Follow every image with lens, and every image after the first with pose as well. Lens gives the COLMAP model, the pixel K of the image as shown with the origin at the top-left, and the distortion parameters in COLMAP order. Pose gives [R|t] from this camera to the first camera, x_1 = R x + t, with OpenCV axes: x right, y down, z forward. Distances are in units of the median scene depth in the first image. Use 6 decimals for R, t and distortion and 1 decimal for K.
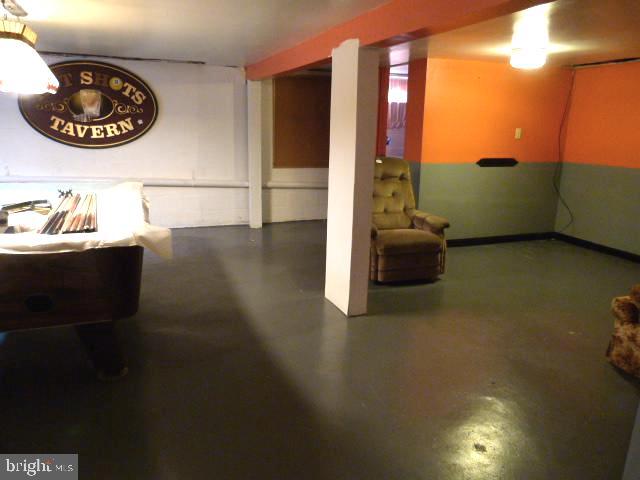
lens RADIAL K [[479.9, 0, 316.1], [0, 479.9, 239.6], [0, 0, 1]] dist [-0.041577, 0.020051]
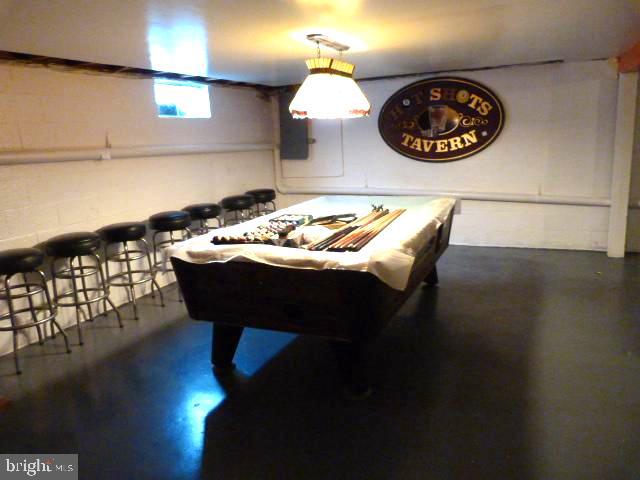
lens RADIAL K [[479.9, 0, 317.3], [0, 479.9, 238.9], [0, 0, 1]] dist [-0.041577, 0.020051]
pose [[0.693536, 0.088513, -0.714964, 0.103311], [-0.099503, 0.994681, 0.026622, -0.029612], [0.713517, 0.052678, 0.698655, 0.105381]]
